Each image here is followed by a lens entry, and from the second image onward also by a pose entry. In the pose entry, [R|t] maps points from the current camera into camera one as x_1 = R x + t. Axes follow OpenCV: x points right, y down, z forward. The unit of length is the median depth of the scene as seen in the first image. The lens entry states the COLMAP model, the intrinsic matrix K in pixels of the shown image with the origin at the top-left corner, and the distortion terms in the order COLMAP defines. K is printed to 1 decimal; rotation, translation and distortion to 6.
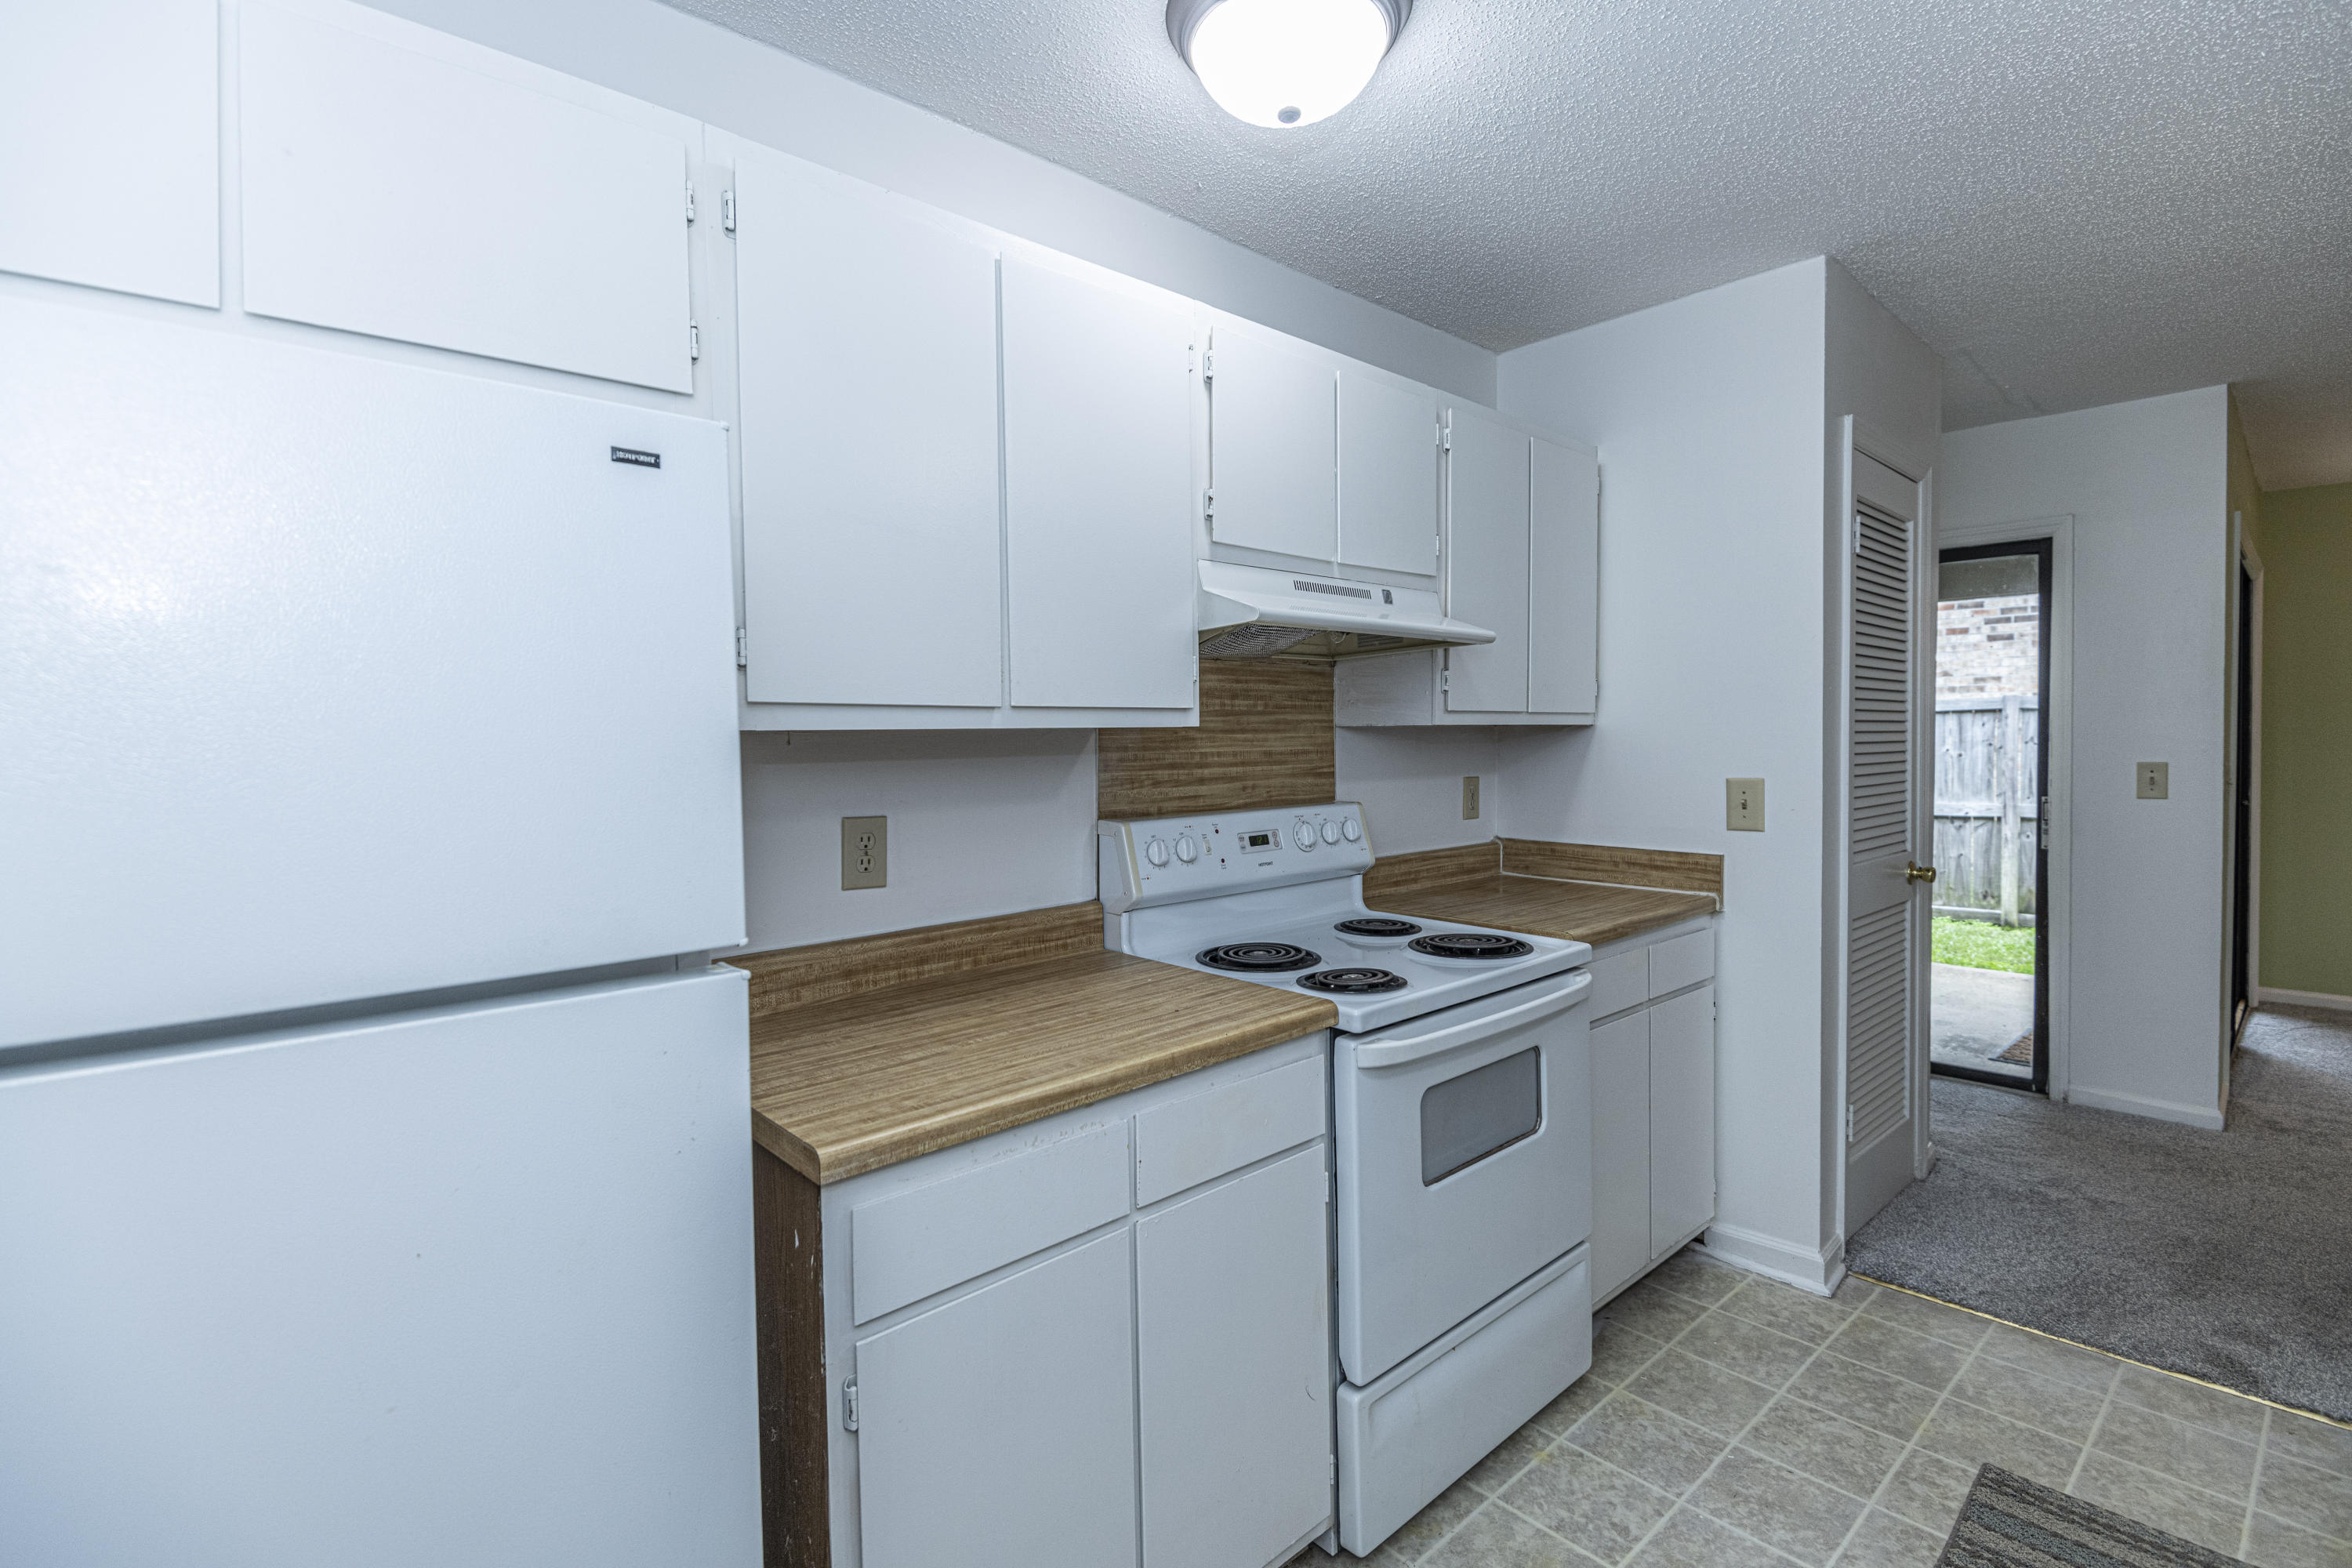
lens RADIAL K [[1058.2, 0, 1186.9], [0, 1058.2, 764.0], [0, 0, 1]] dist [0.030807, -0.025554]
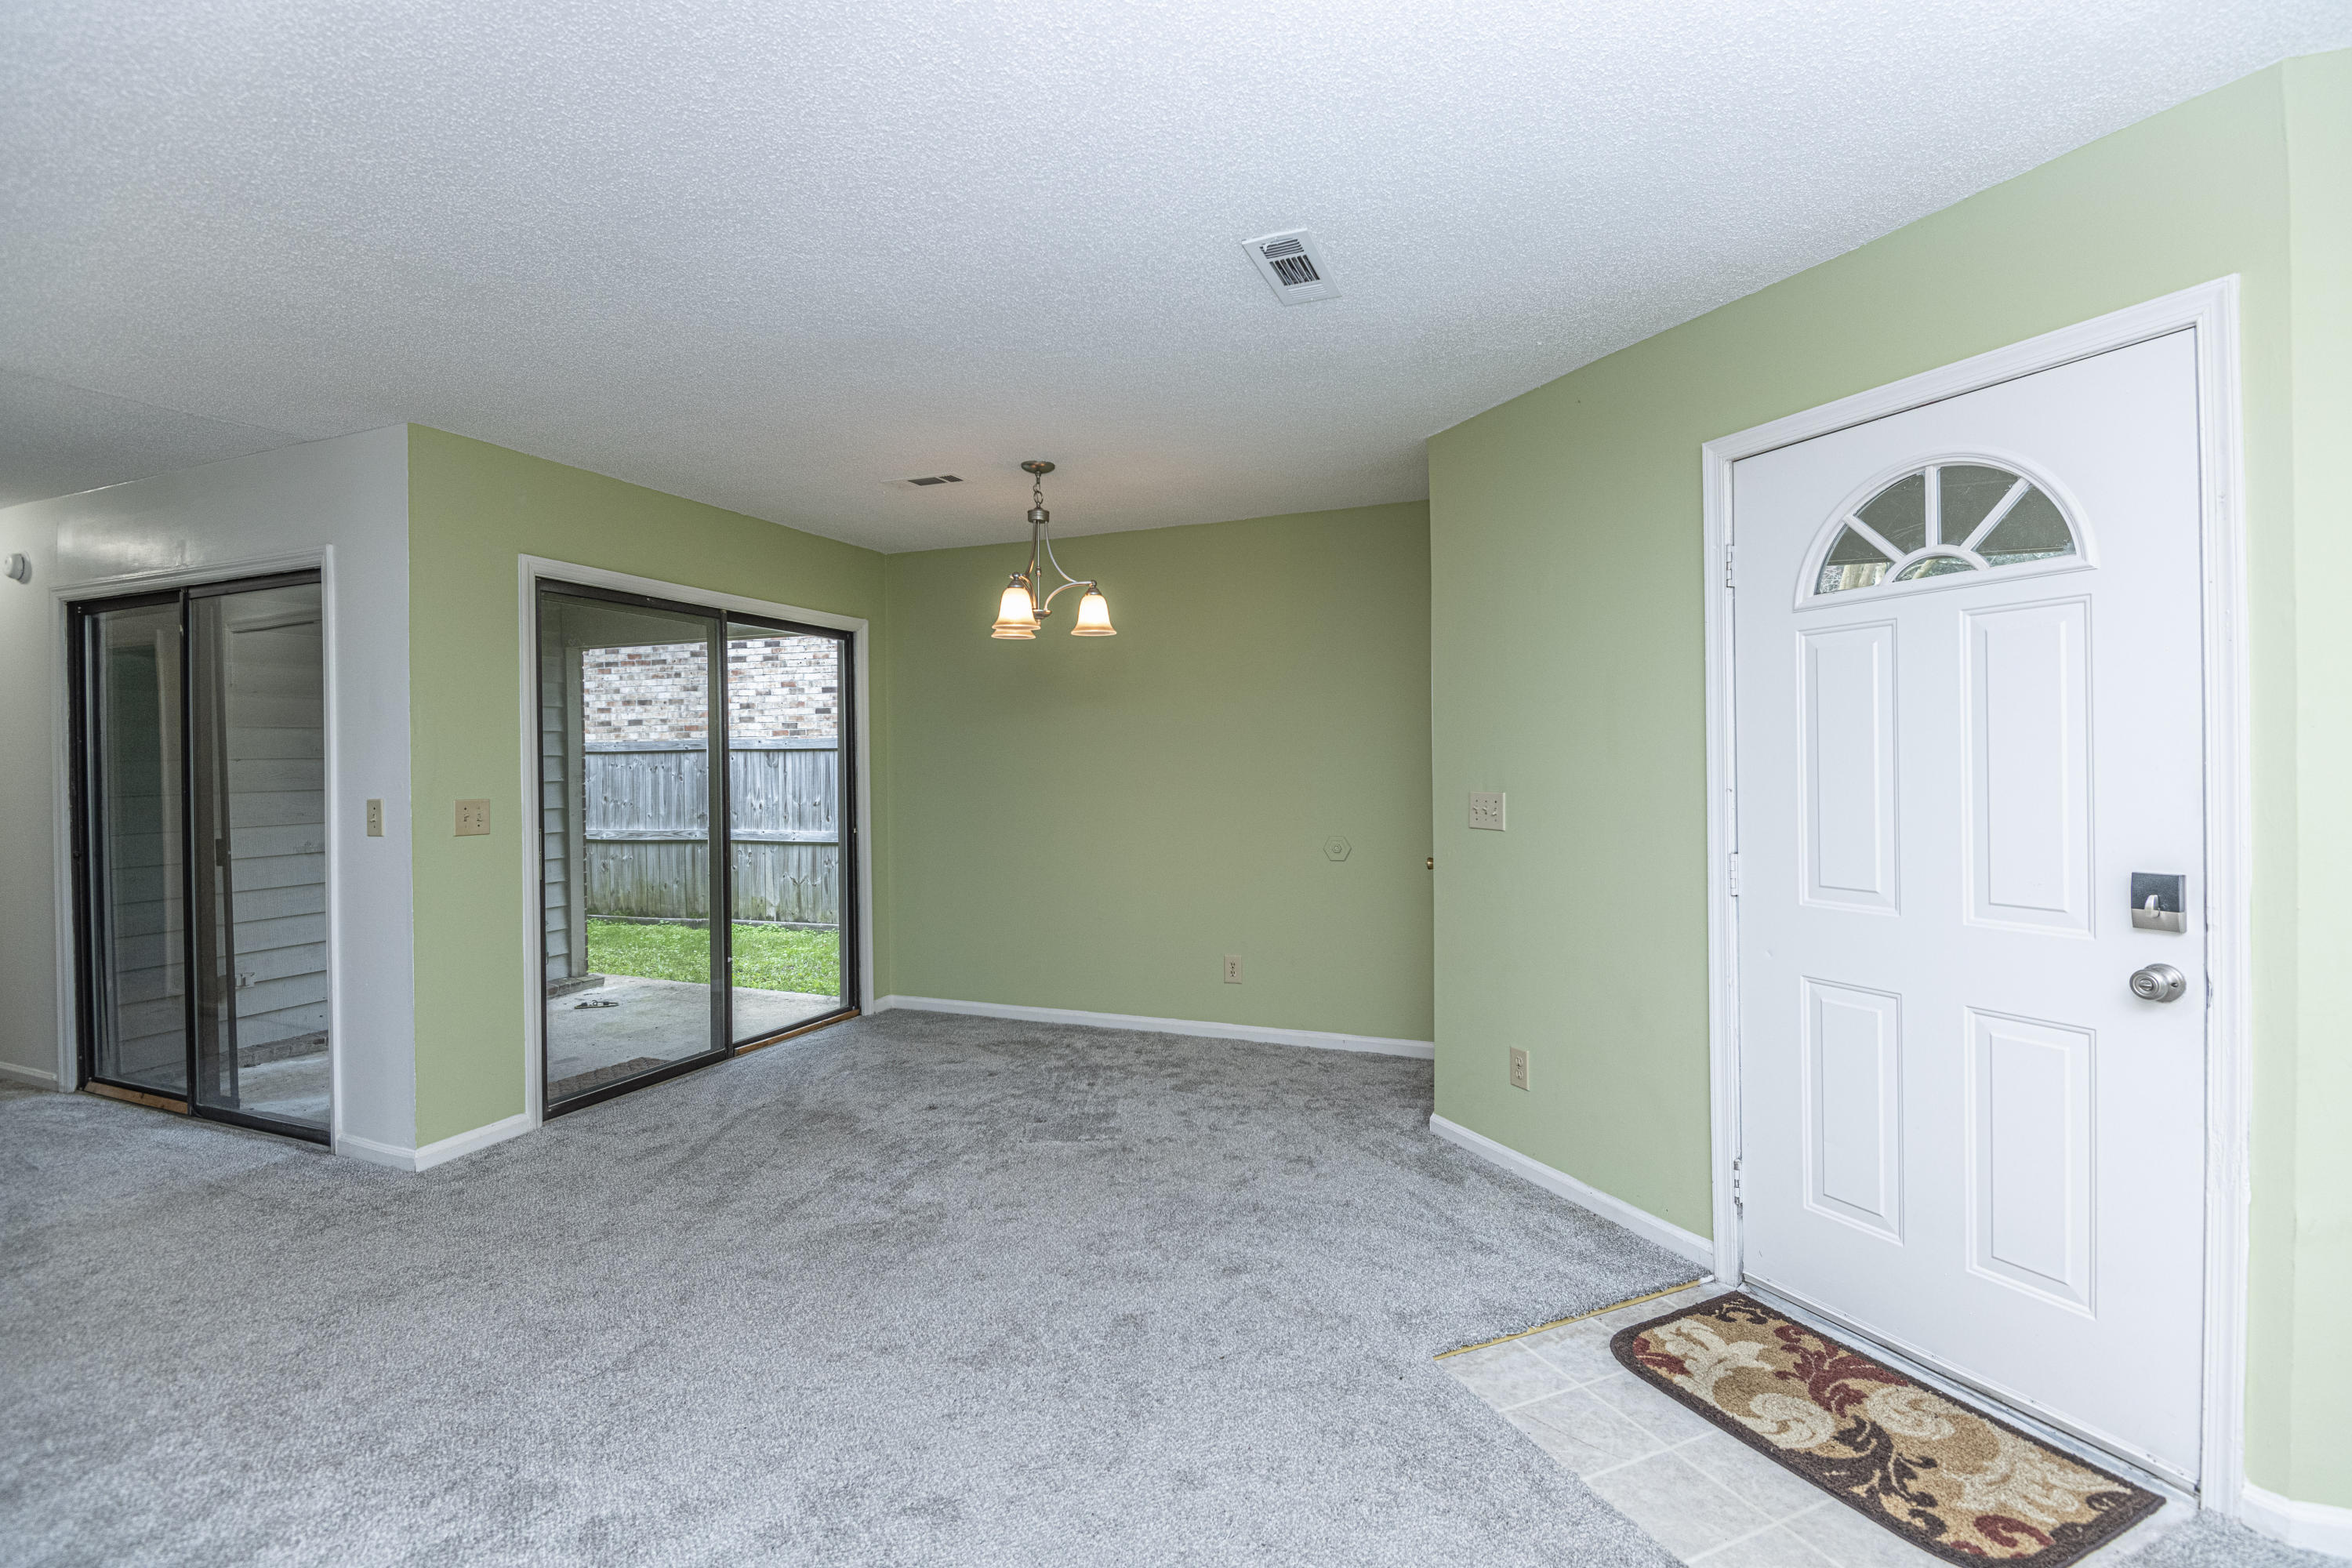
lens RADIAL K [[1058.2, 0, 1190.5], [0, 1058.2, 765.9], [0, 0, 1]] dist [0.030807, -0.025554]
pose [[0.905370, 0.003837, 0.424606, 1.699380], [0.008351, 0.999605, -0.026840, -0.000523], [-0.424542, 0.027846, 0.904980, -0.304705]]
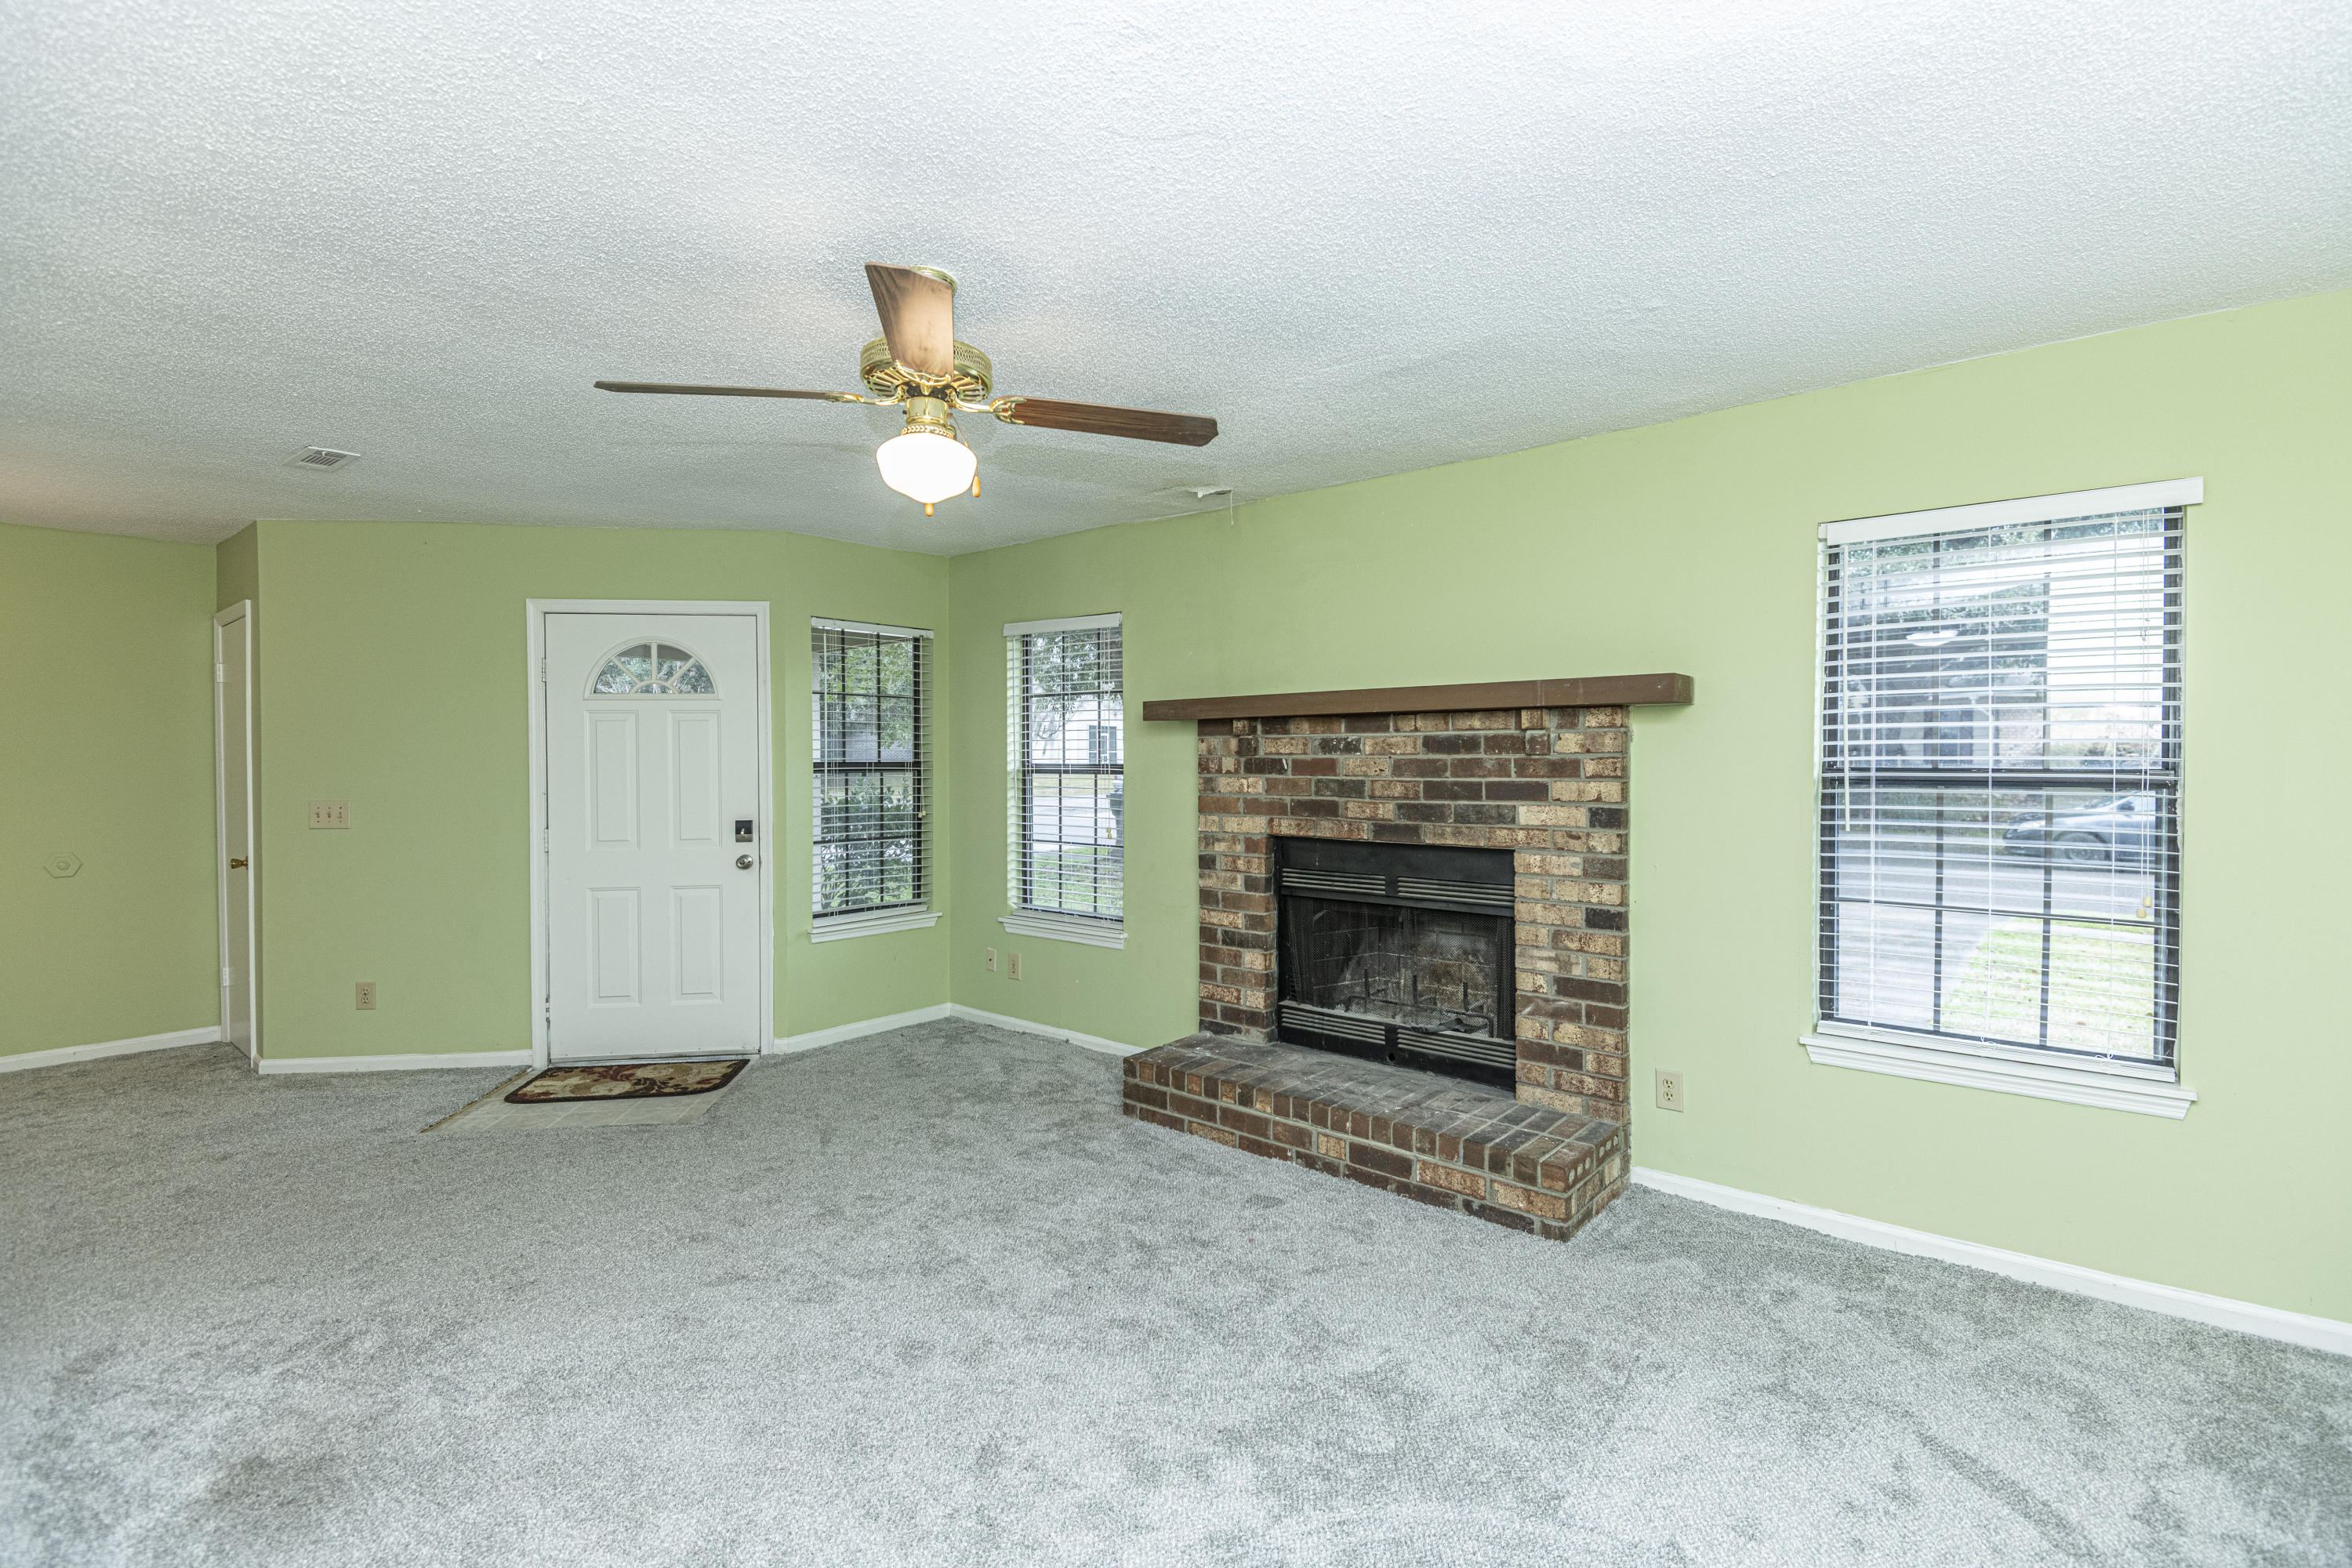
lens RADIAL K [[1058.2, 0, 1182.9], [0, 1058.2, 766.6], [0, 0, 1]] dist [0.030807, -0.025554]
pose [[-0.125797, 0.006913, 0.992032, 0.564698], [0.031386, 0.999503, -0.002985, -0.006713], [-0.991559, 0.030761, -0.125951, -0.473963]]
